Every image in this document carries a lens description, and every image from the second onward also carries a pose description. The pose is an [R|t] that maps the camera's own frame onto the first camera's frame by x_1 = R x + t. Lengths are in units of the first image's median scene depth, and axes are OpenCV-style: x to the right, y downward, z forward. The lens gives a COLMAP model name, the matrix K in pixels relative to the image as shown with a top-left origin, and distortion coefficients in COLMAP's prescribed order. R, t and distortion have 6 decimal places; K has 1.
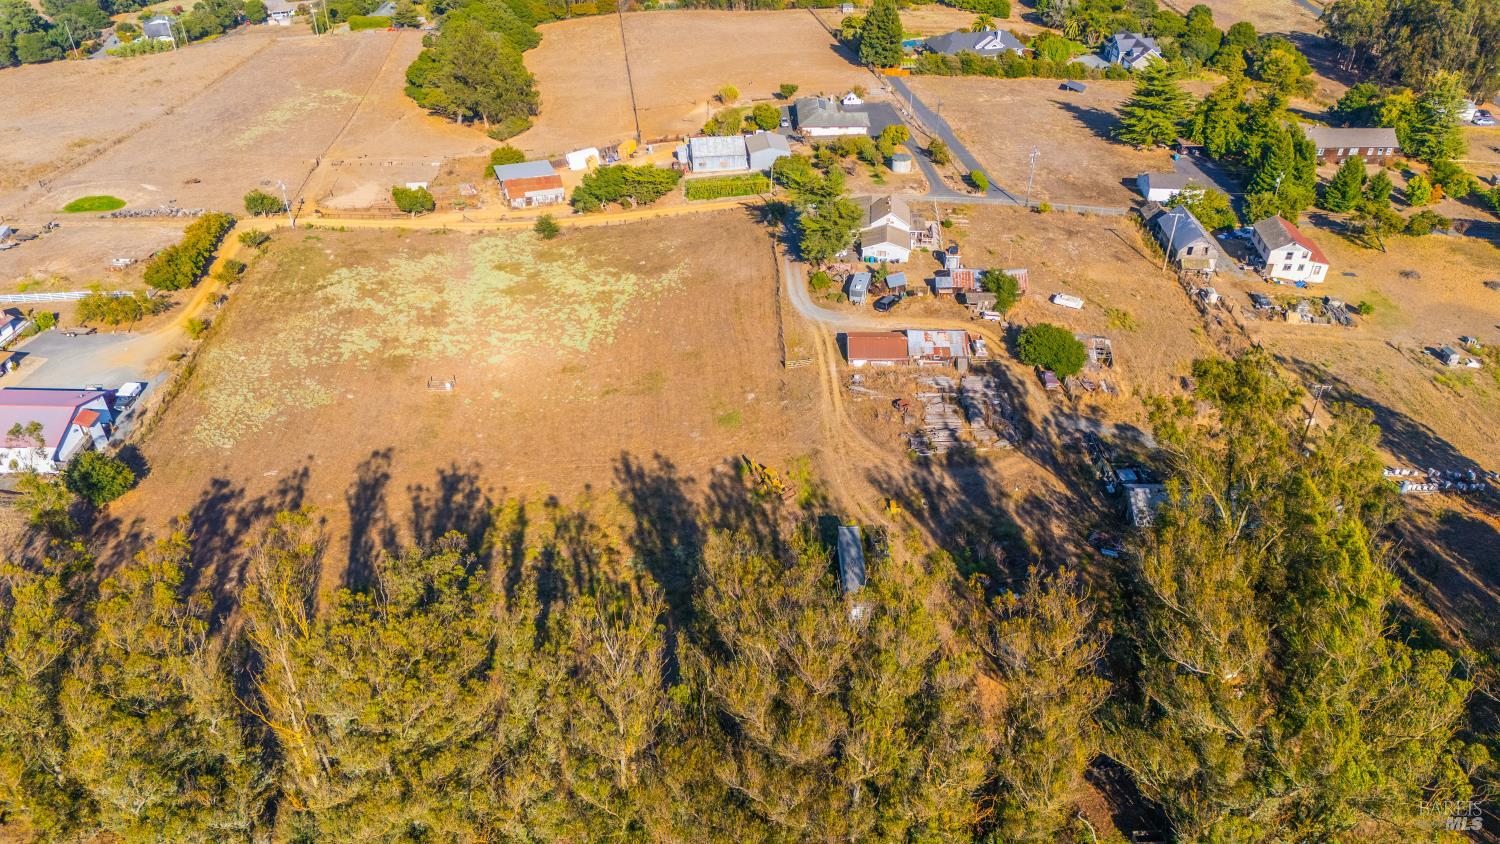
lens RADIAL K [[1094.7, 0, 744.0], [0, 1094.7, 420.8], [0, 0, 1]] dist [0.091428, -0.103587]
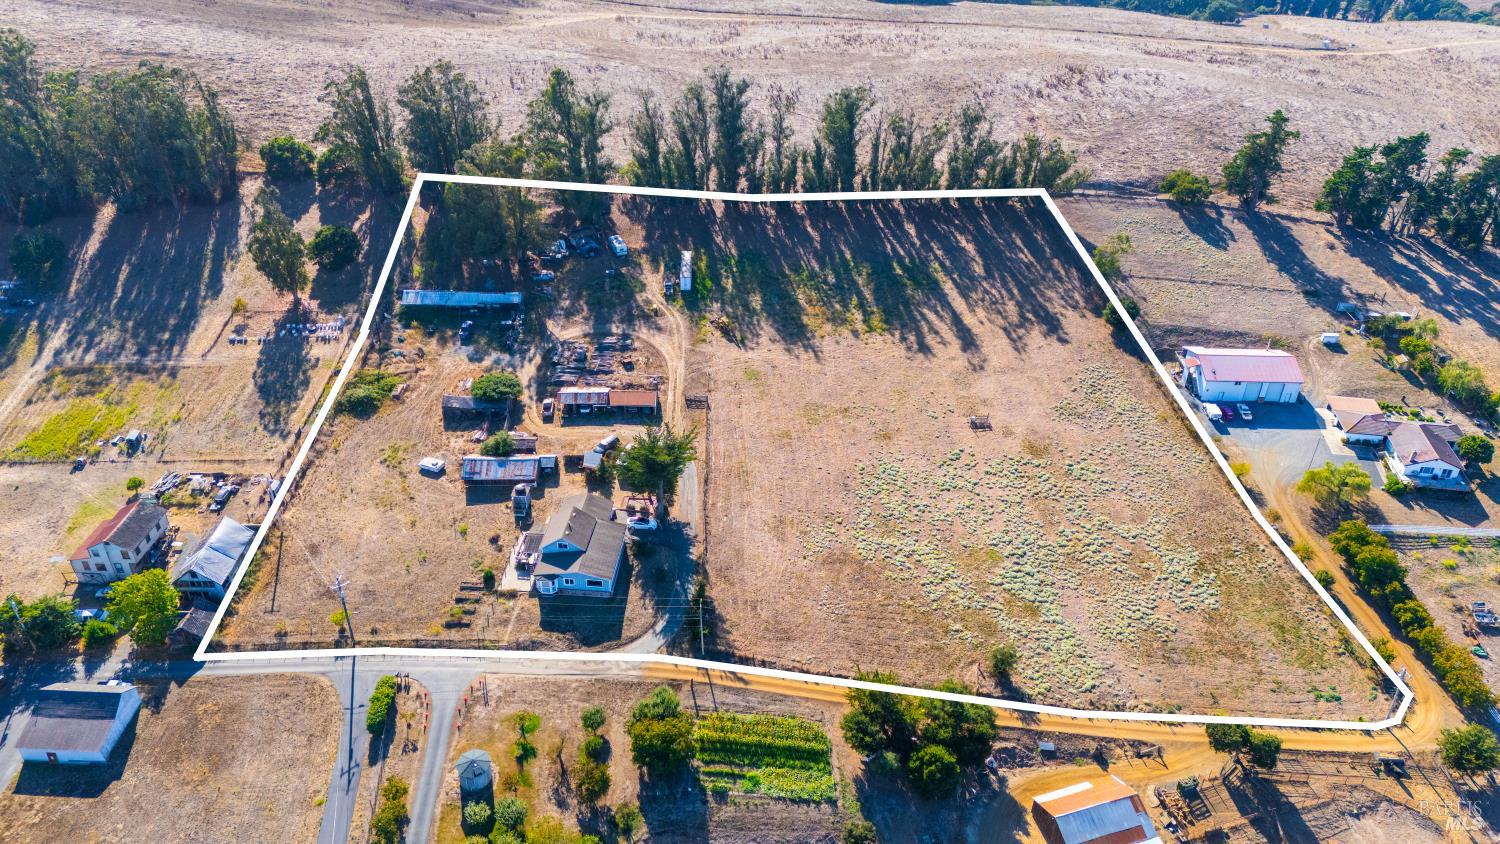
lens RADIAL K [[1094.7, 0, 745.3], [0, 1094.7, 418.2], [0, 0, 1]] dist [0.091428, -0.103587]
pose [[-0.999848, -0.012488, -0.012193, 0.007143], [-0.015837, 0.355520, 0.934535, -1.040136], [-0.007336, 0.934585, -0.355663, 1.244338]]
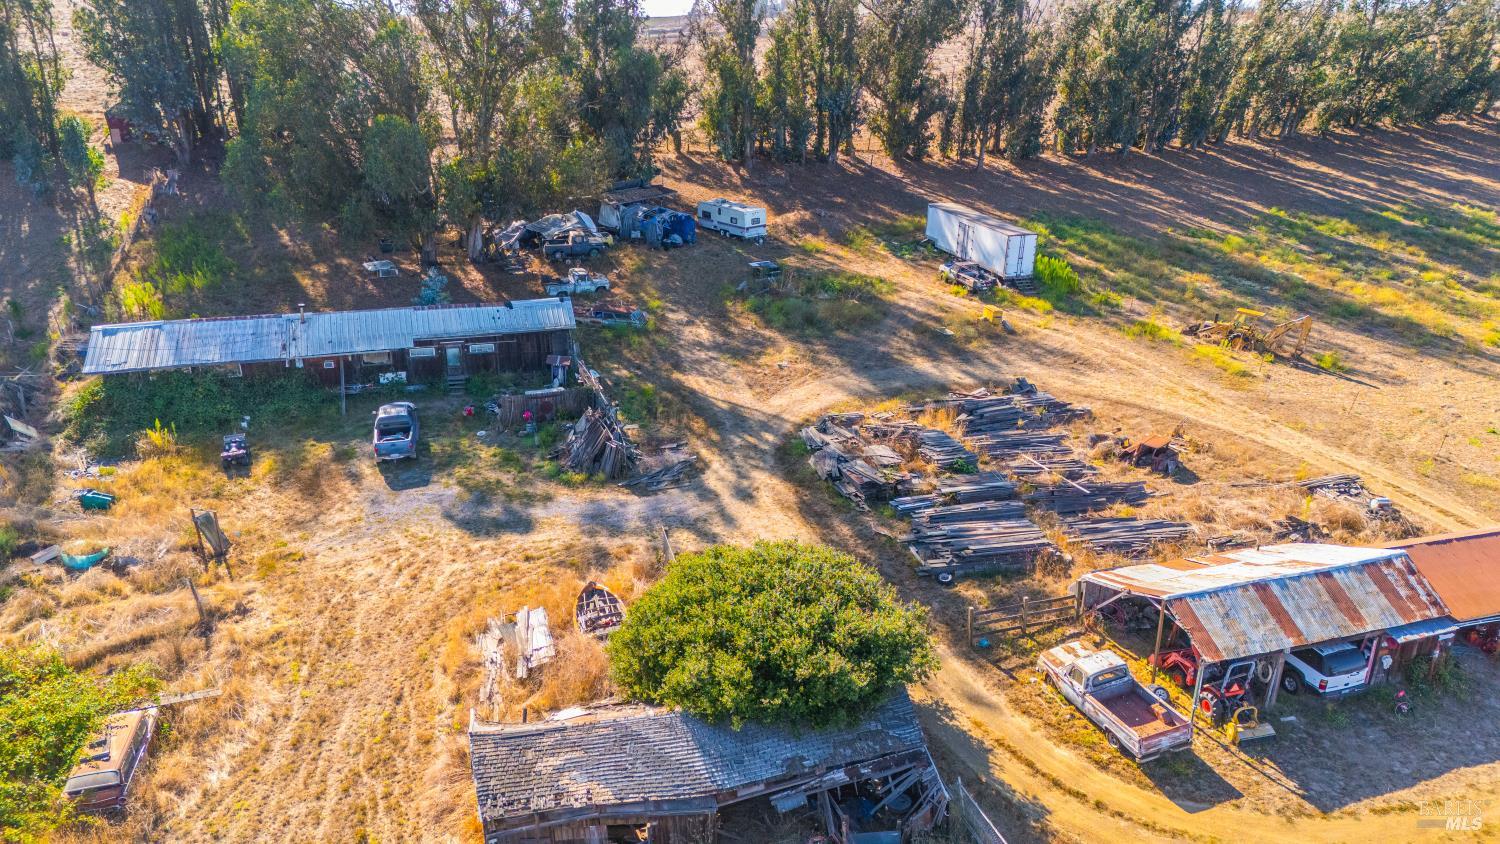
lens RADIAL K [[1094.7, 0, 745.1], [0, 1094.7, 411.6], [0, 0, 1]] dist [0.091428, -0.103587]
pose [[-0.956751, 0.091552, -0.276127, 0.284314], [-0.179651, 0.560622, 0.808349, -0.217989], [0.228809, 0.822995, -0.519928, 0.904168]]
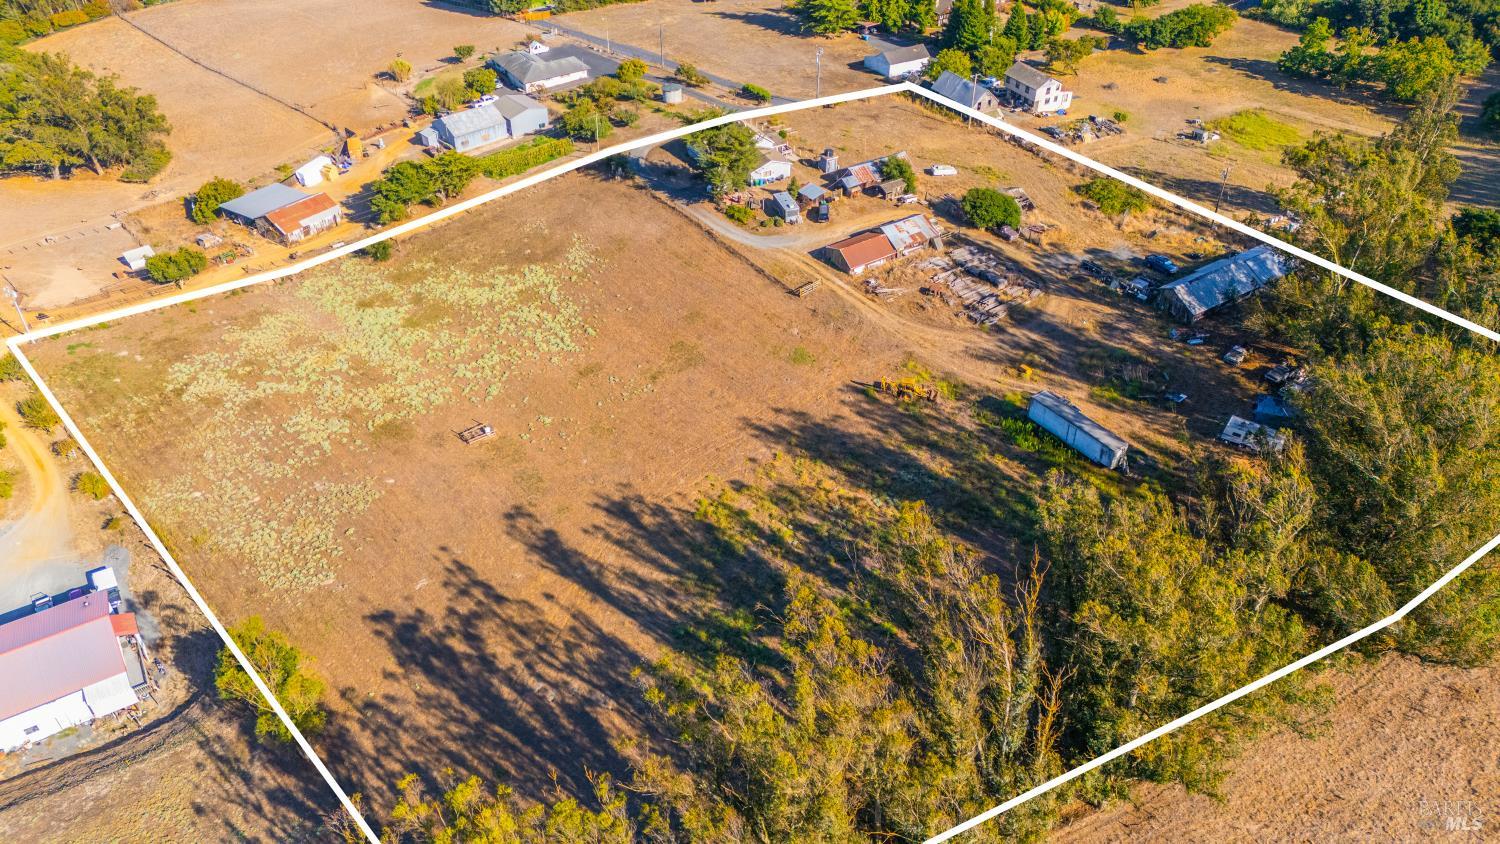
lens RADIAL K [[1094.7, 0, 740.4], [0, 1094.7, 423.8], [0, 0, 1]] dist [0.091428, -0.103587]
pose [[0.832475, -0.345310, 0.433296, -0.411929], [0.324448, 0.937744, 0.123974, -0.068417], [-0.449130, 0.037376, 0.892684, 0.108450]]
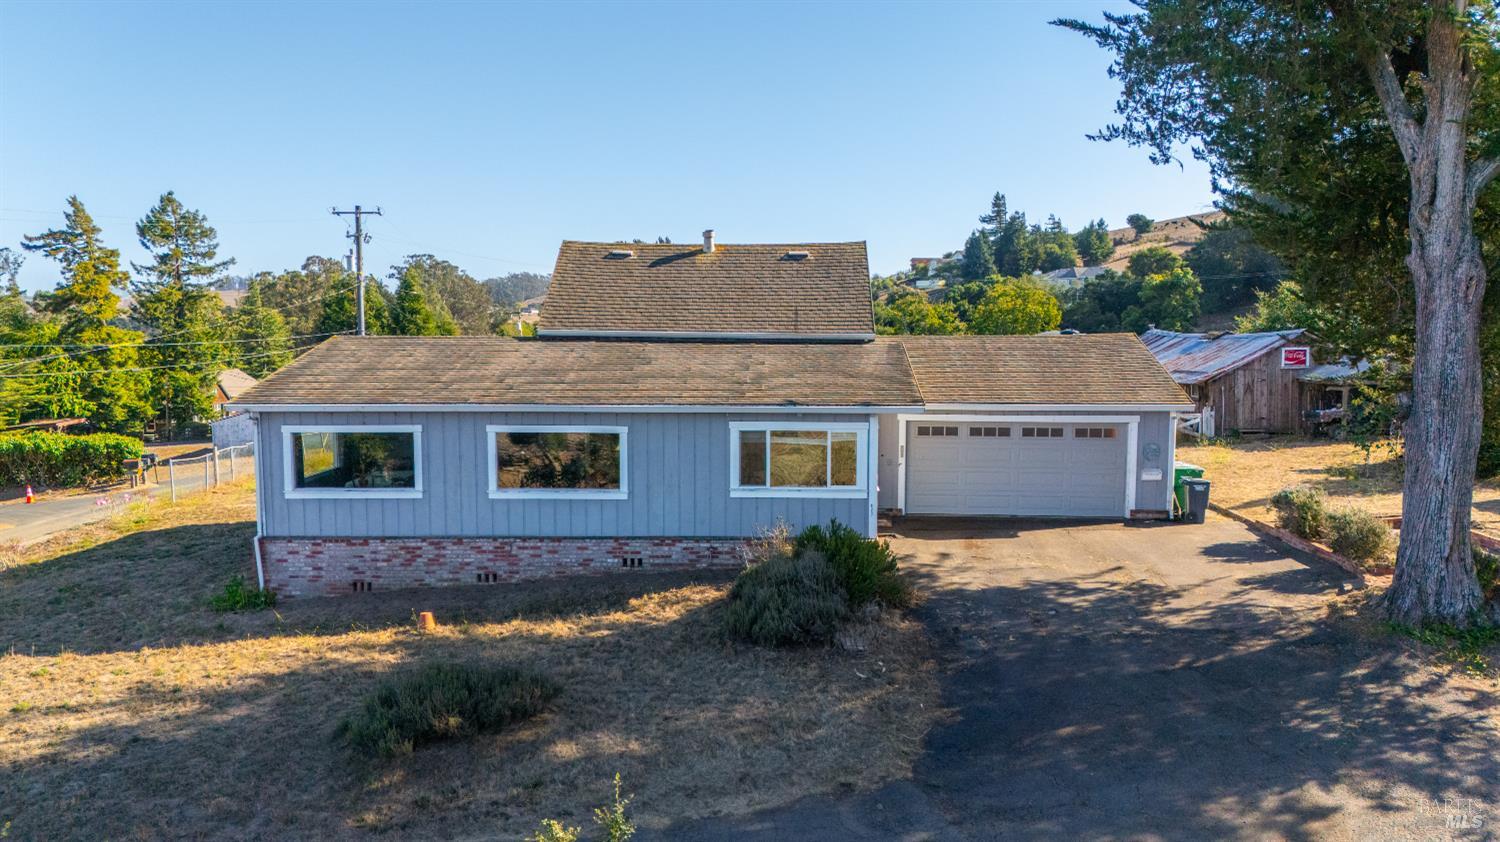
lens RADIAL K [[1094.7, 0, 753.8], [0, 1094.7, 470.8], [0, 0, 1]] dist [0.091428, -0.103587]
pose [[-0.074154, -0.136226, 0.987899, -0.011841], [0.584652, 0.796586, 0.153730, -0.195395], [-0.807888, 0.588977, 0.020575, 1.023705]]
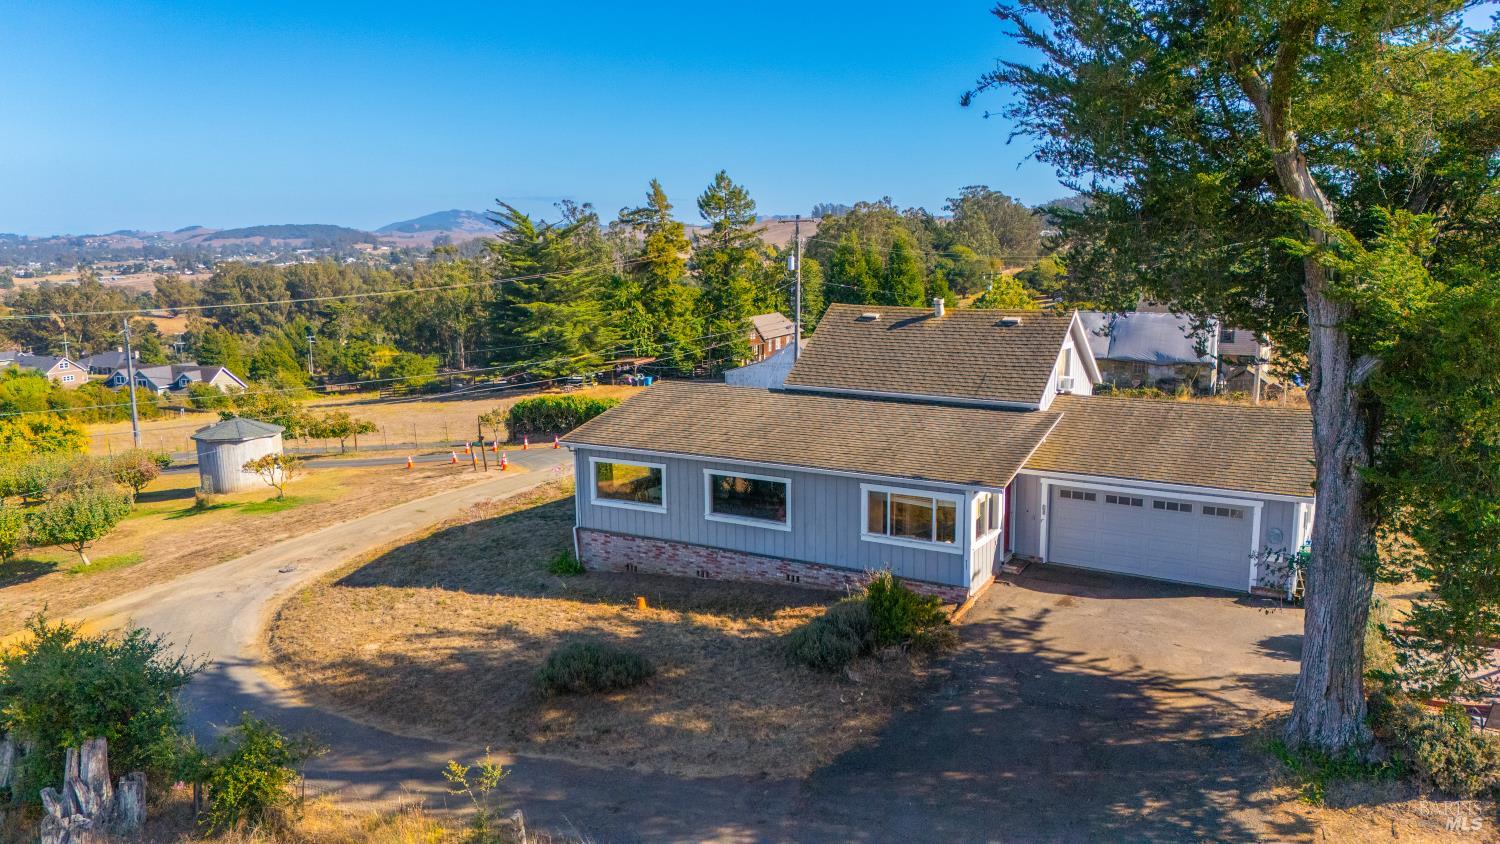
lens RADIAL K [[1094.7, 0, 749.5], [0, 1094.7, 422.0], [0, 0, 1]] dist [0.091428, -0.103587]
pose [[0.415918, -0.153042, 0.896432, -0.035889], [0.540935, 0.834025, -0.108590, -0.183208], [-0.731028, 0.530076, 0.429672, 0.971141]]
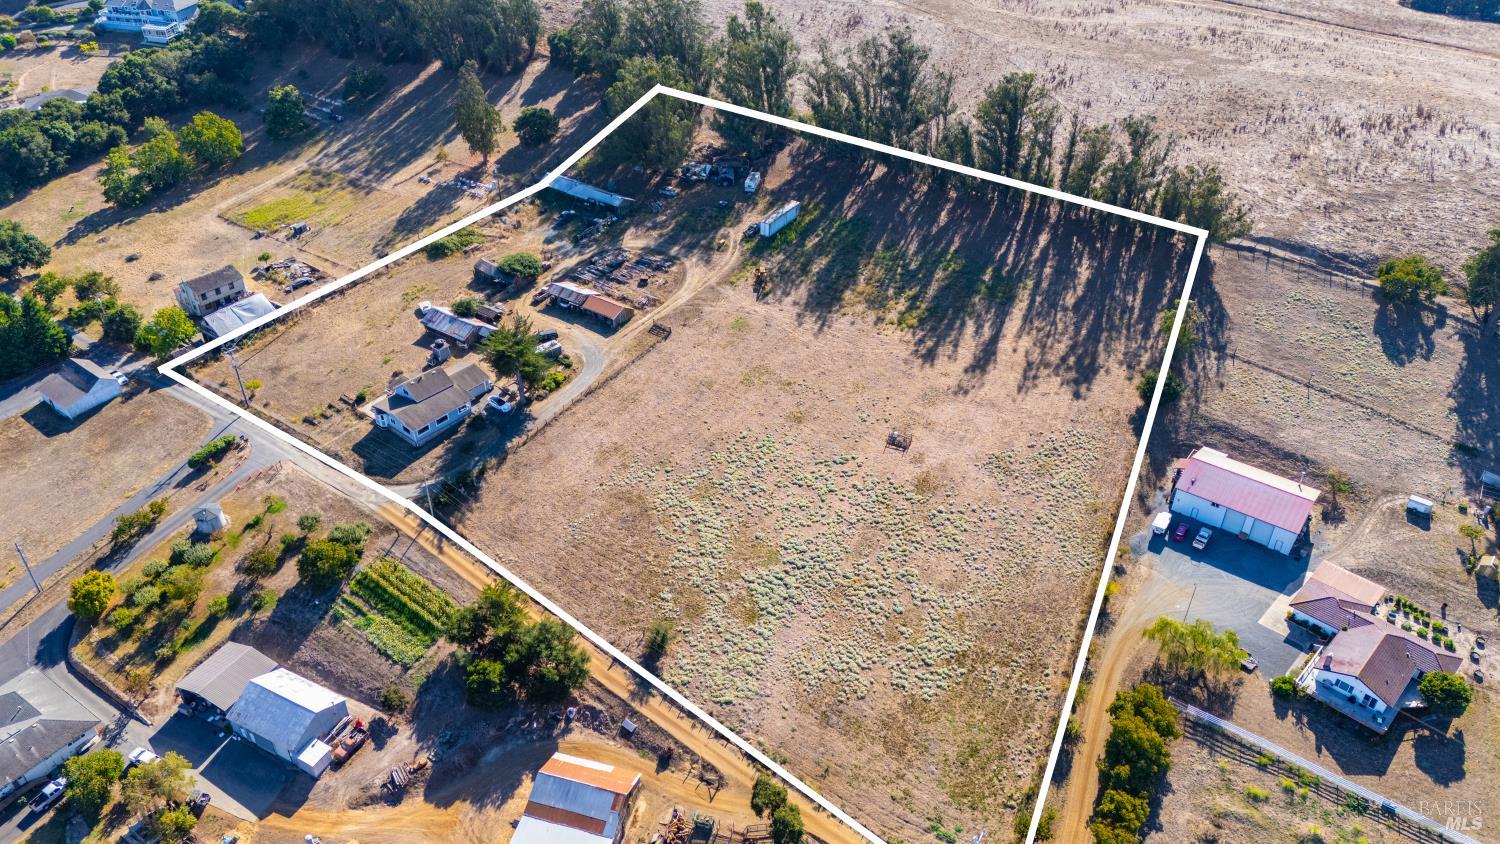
lens RADIAL K [[1094.7, 0, 748.9], [0, 1094.7, 417.0], [0, 0, 1]] dist [0.091428, -0.103587]
pose [[-0.821928, -0.339499, 0.457357, -0.577259], [0.327374, 0.375510, 0.867075, -0.954869], [-0.466113, 0.862400, -0.197499, 1.105838]]
